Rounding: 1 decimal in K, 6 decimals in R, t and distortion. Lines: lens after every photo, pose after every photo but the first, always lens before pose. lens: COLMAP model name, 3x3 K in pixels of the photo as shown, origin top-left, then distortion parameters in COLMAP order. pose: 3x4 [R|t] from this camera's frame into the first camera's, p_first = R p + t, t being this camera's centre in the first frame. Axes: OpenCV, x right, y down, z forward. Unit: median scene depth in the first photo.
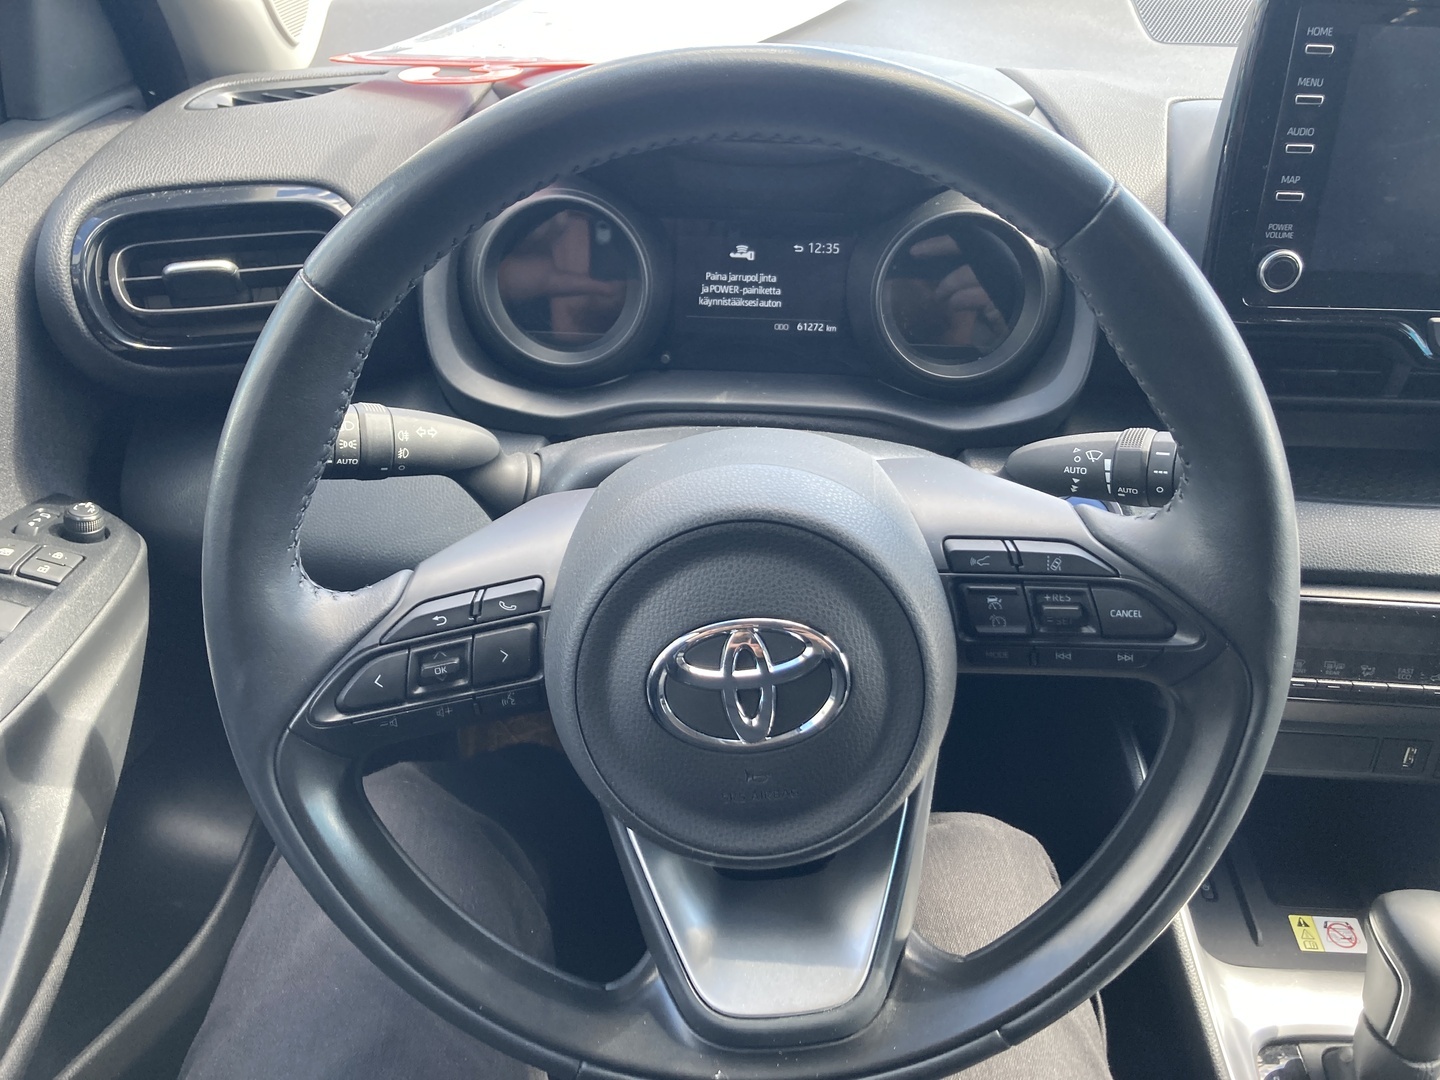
lens RADIAL K [[1070.9, 0, 720.0], [0, 1070.9, 540.0], [0, 0, 1]] dist [0.080072, -0.121116]
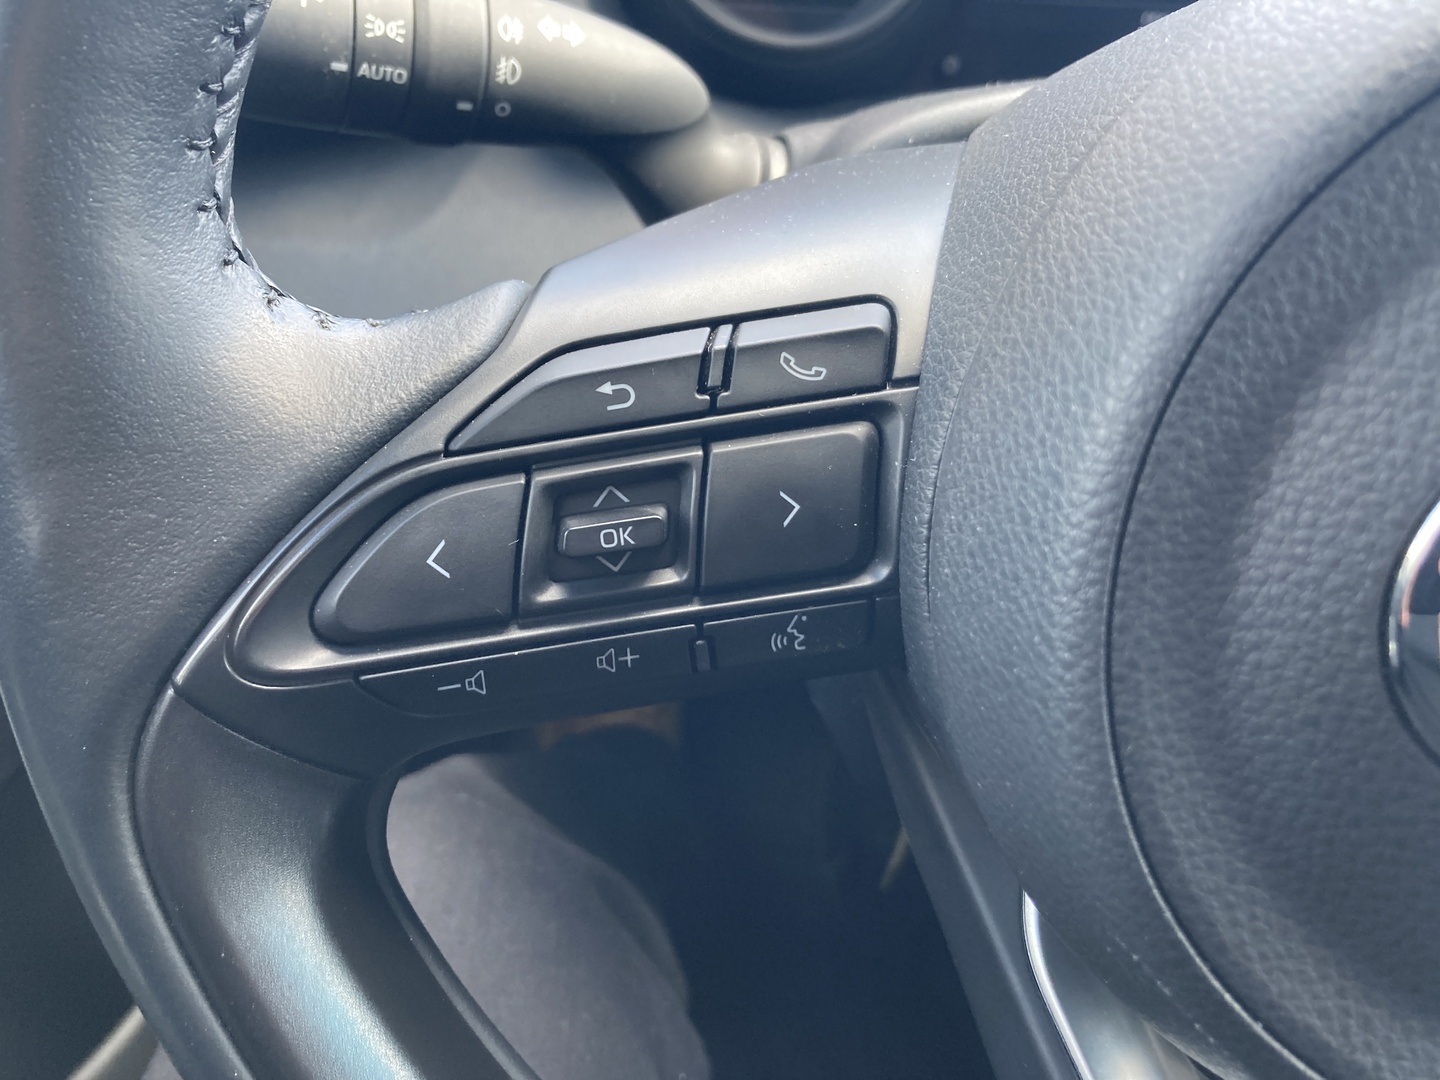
lens RADIAL K [[1070.9, 0, 720.0], [0, 1070.9, 540.0], [0, 0, 1]] dist [0.080072, -0.121116]
pose [[0.997608, 0.038283, -0.057548, -0.205046], [-0.036780, 0.998960, 0.026943, 0.110729], [0.058519, -0.024762, 0.997979, 0.655469]]
